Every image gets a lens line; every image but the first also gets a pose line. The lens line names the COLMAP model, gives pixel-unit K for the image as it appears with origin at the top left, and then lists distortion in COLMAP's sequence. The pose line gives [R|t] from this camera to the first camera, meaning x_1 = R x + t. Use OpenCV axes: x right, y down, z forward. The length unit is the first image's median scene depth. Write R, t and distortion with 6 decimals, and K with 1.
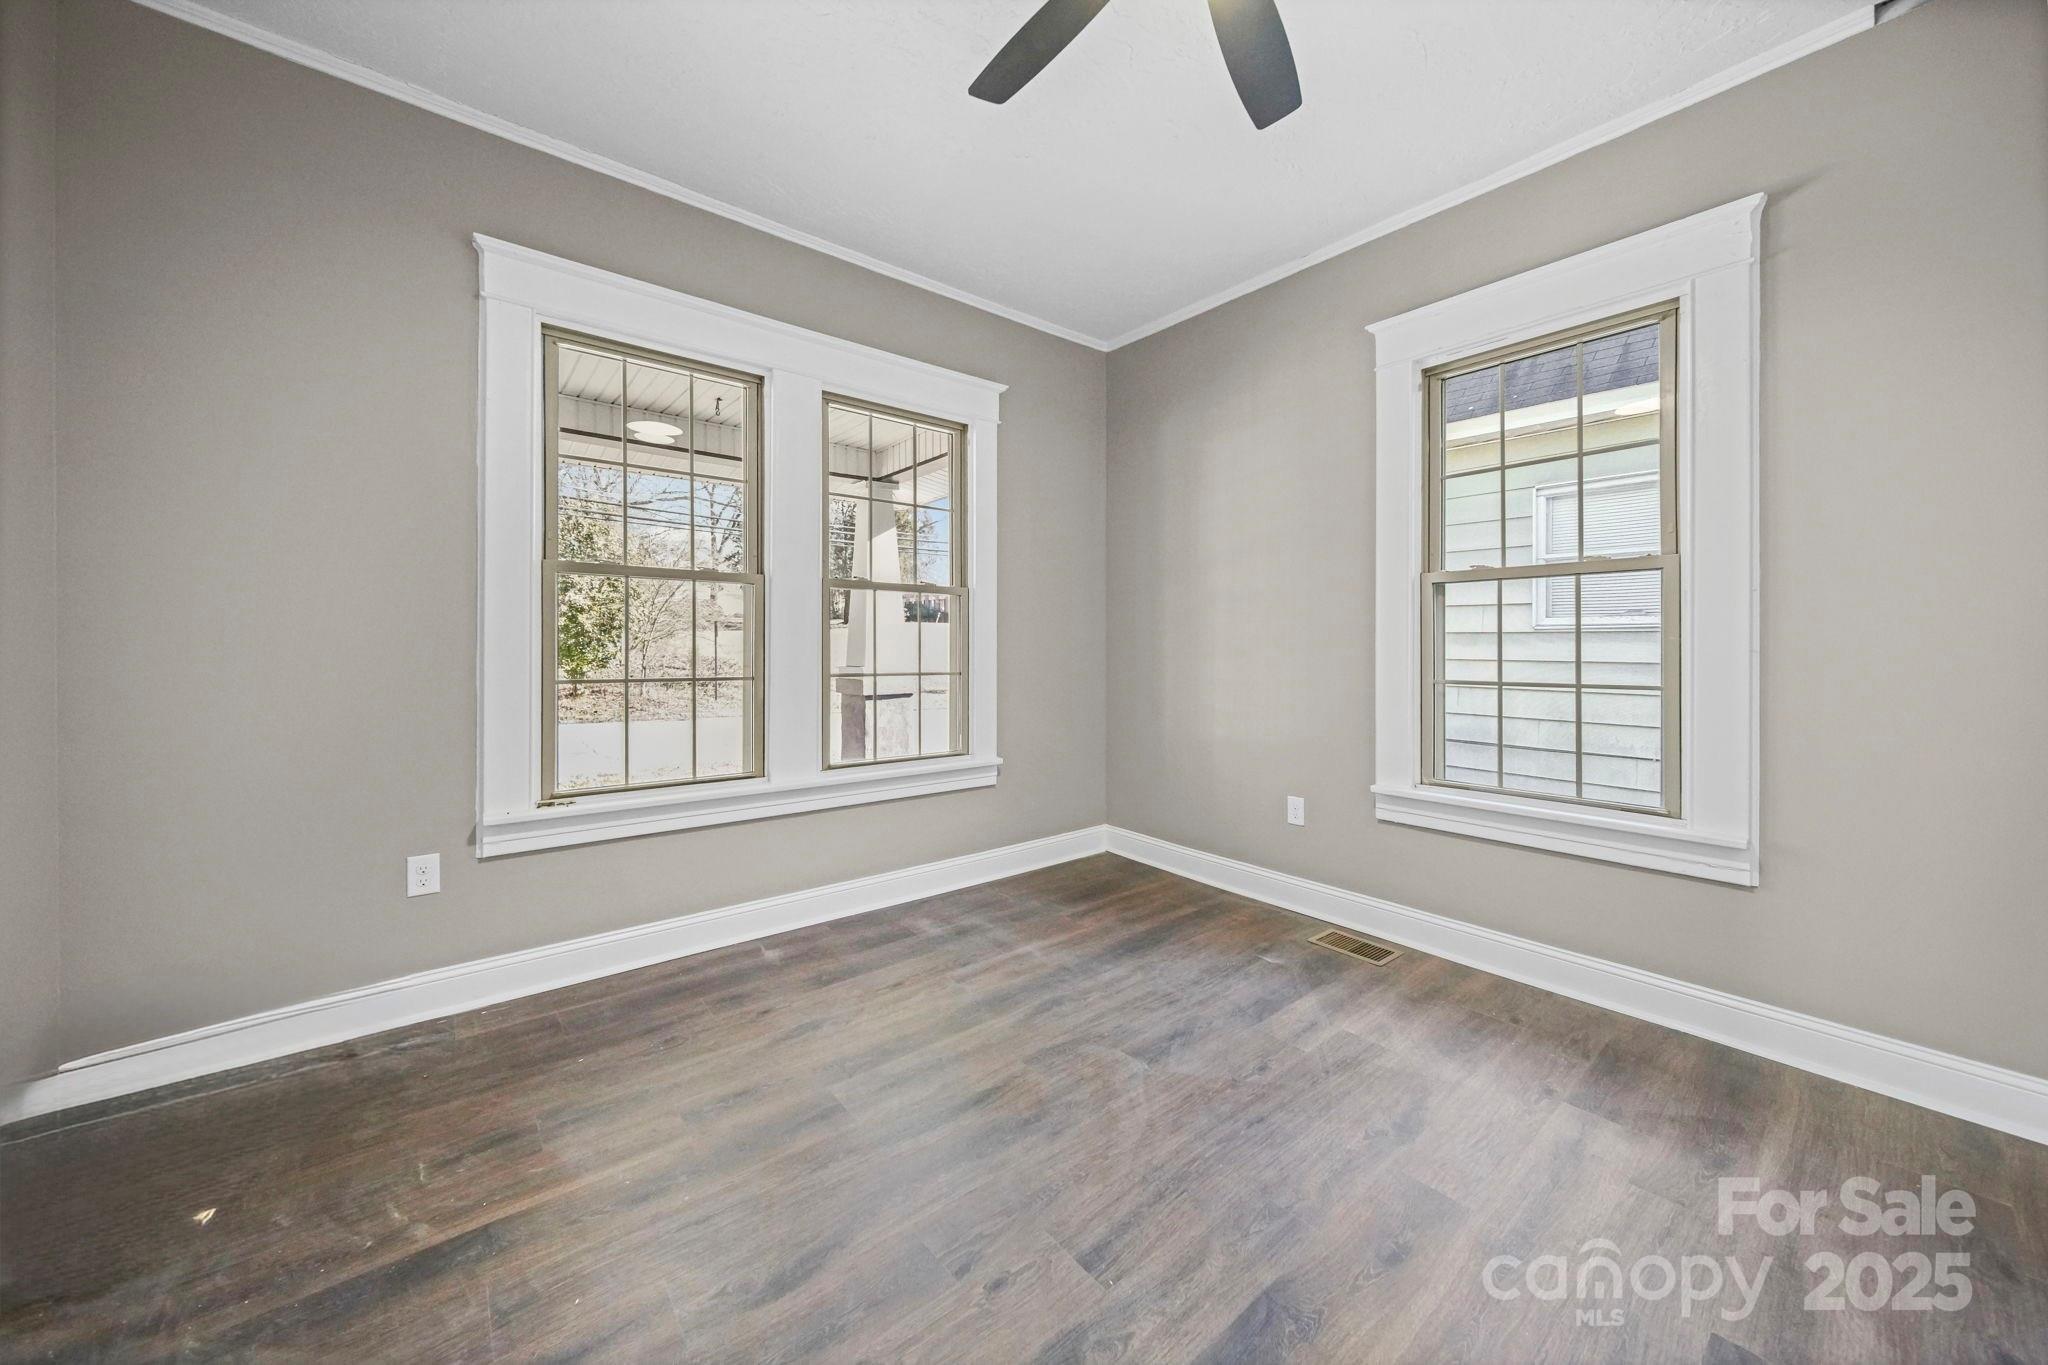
lens RADIAL K [[726.6, 0, 1021.7], [0, 726.6, 652.7], [0, 0, 1]] dist [-0.001454, -0.000079]
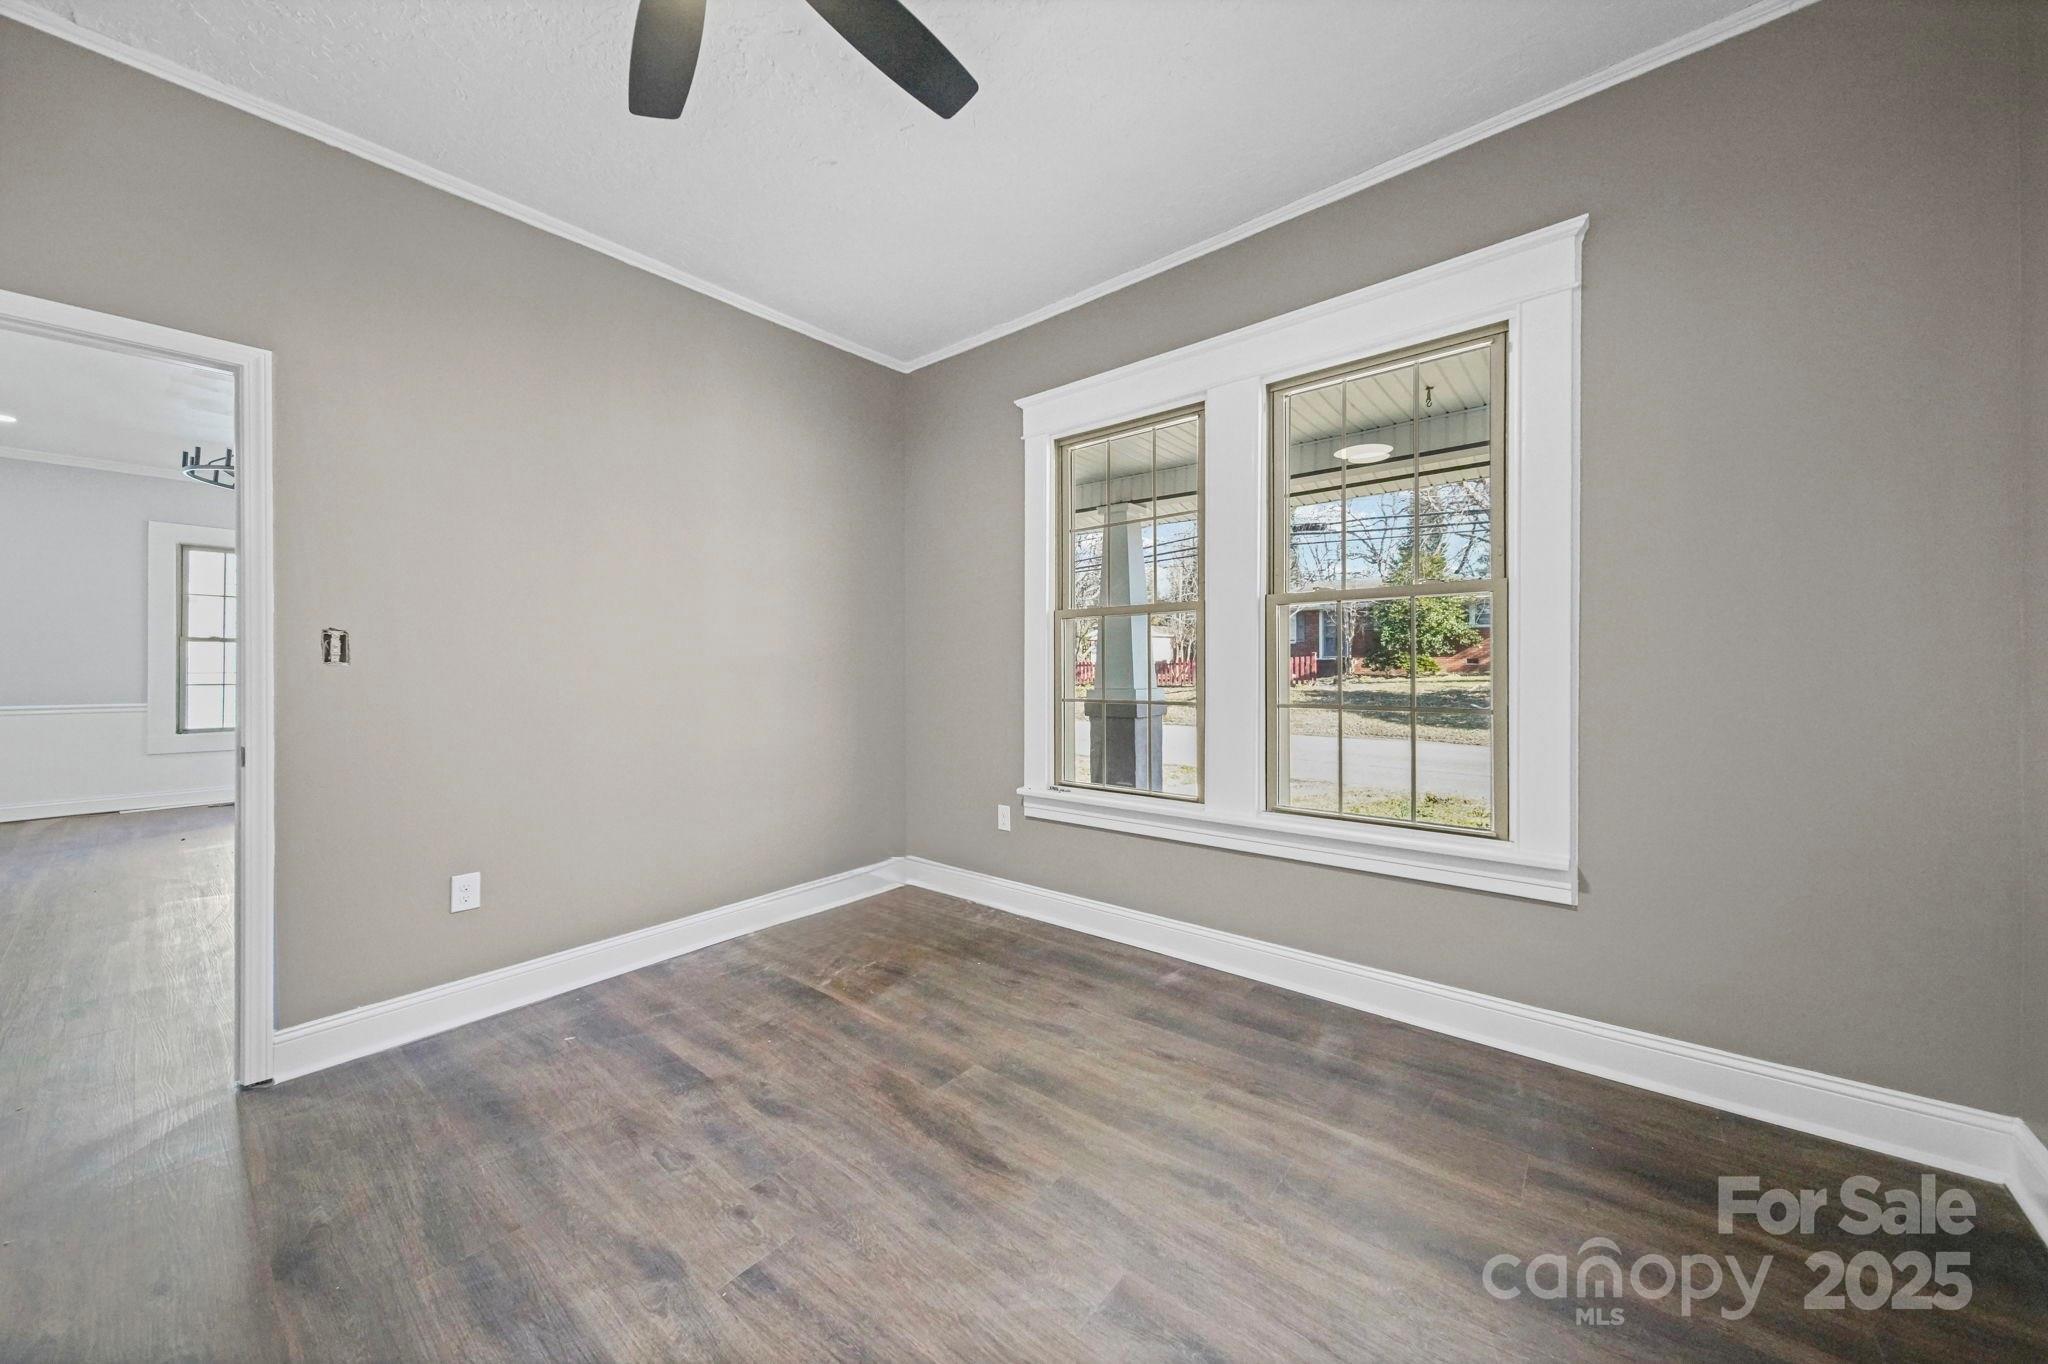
lens RADIAL K [[720.2, 0, 1016.3], [0, 720.2, 676.0], [0, 0, 1]] dist [0.000282, -0.000201]
pose [[0.196969, 0.005591, -0.980394, 0.660355], [-0.002746, 0.999983, 0.005151, -0.009117], [0.980406, 0.001678, 0.196981, 0.660729]]
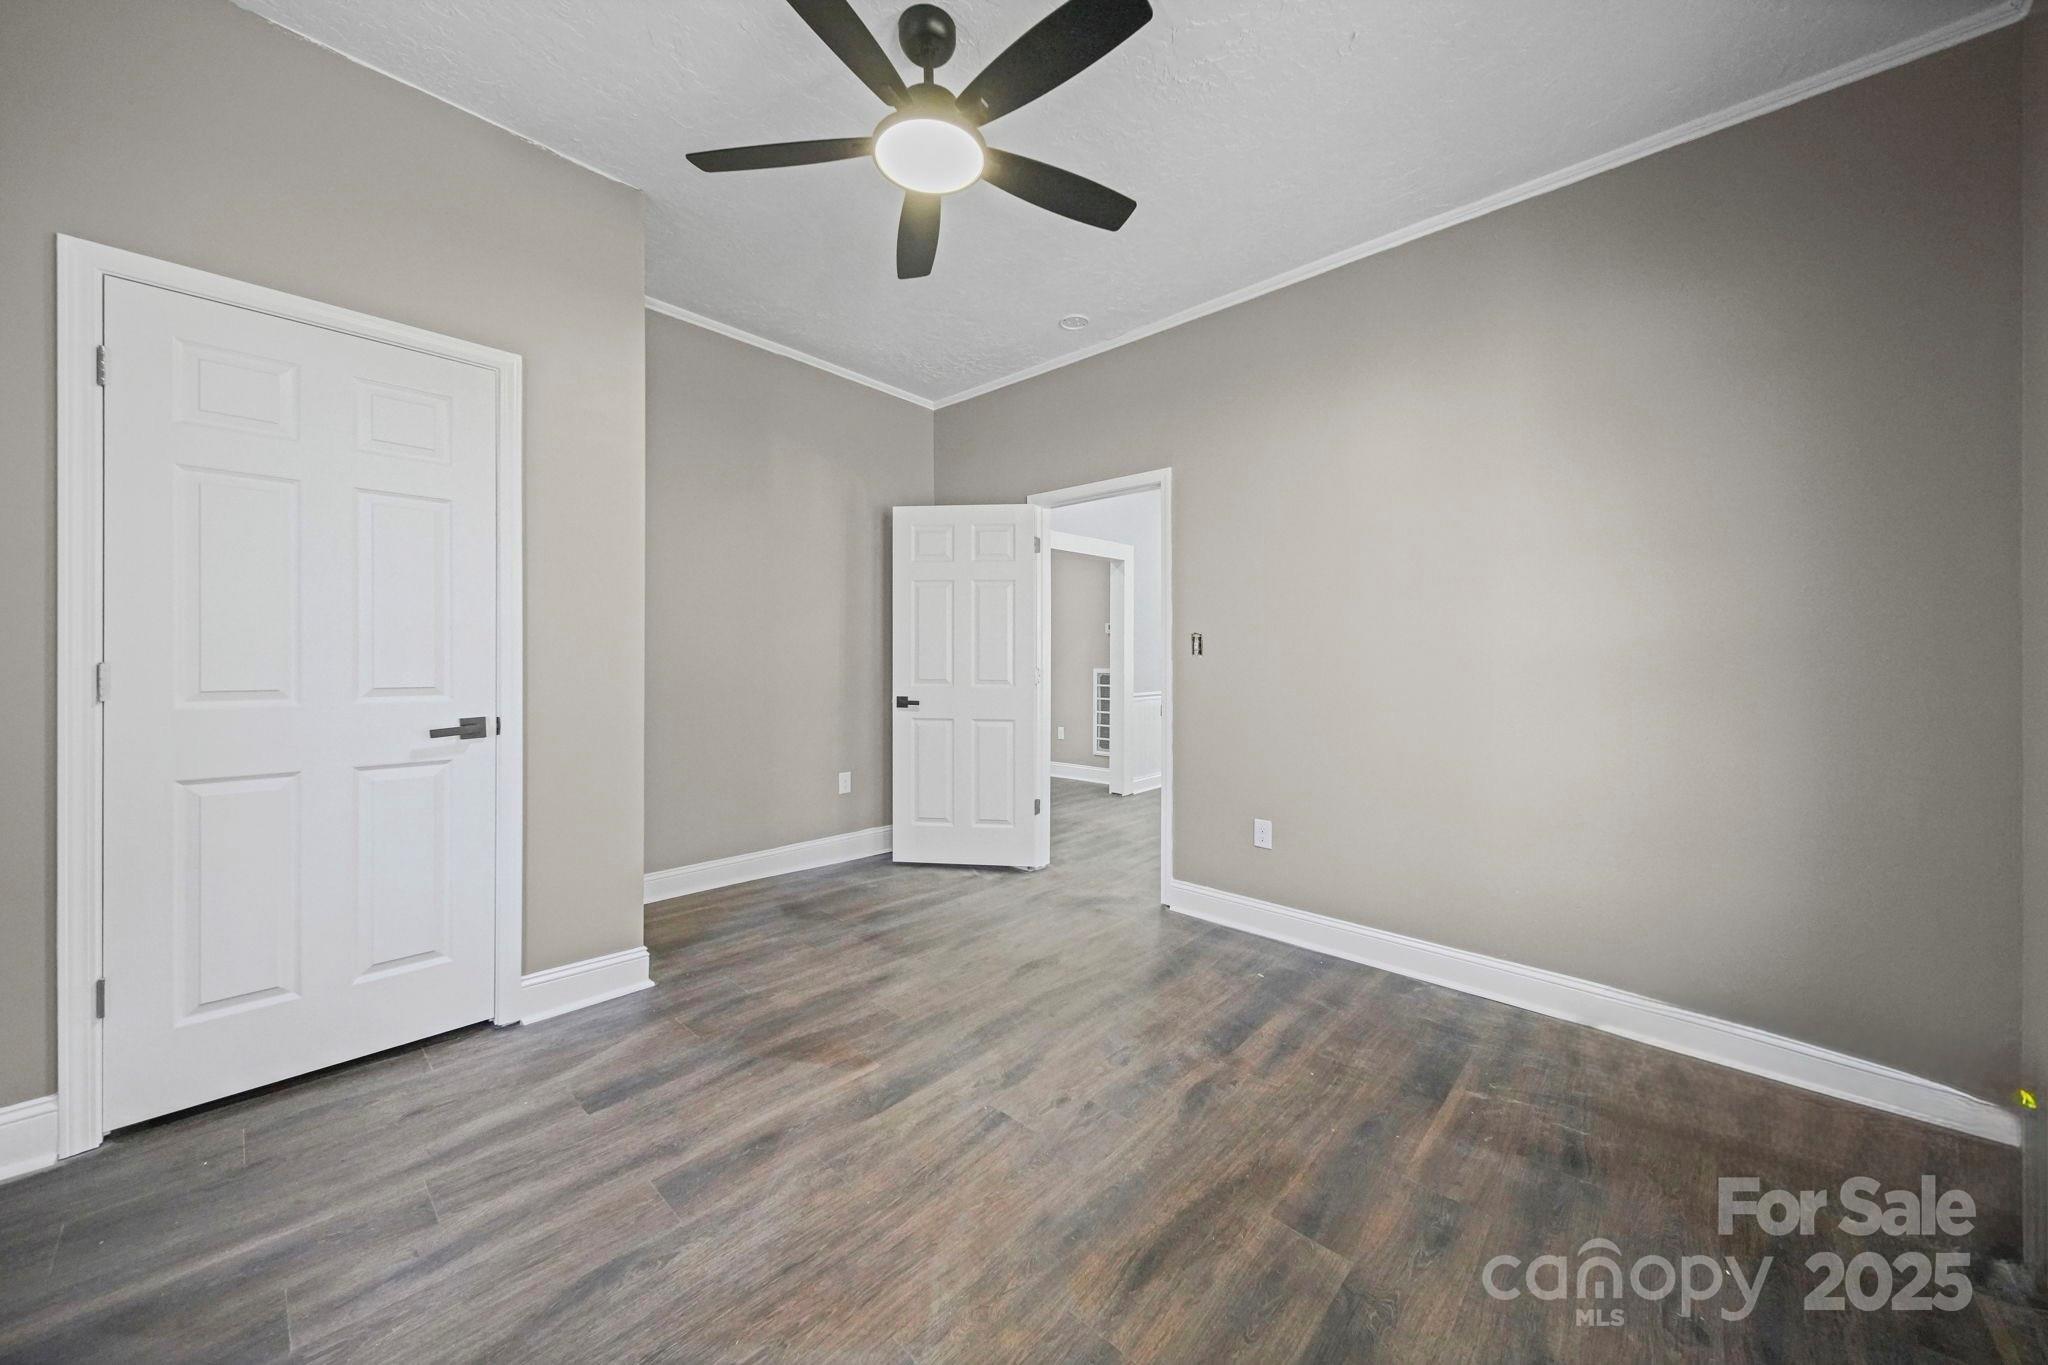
lens RADIAL K [[720.2, 0, 1016.3], [0, 720.2, 676.5], [0, 0, 1]] dist [0.000282, -0.000201]
pose [[-0.990549, -0.014814, -0.136354, 0.148418], [-0.020119, 0.999090, 0.037611, -0.022821], [0.135673, 0.039999, -0.989946, 1.311064]]
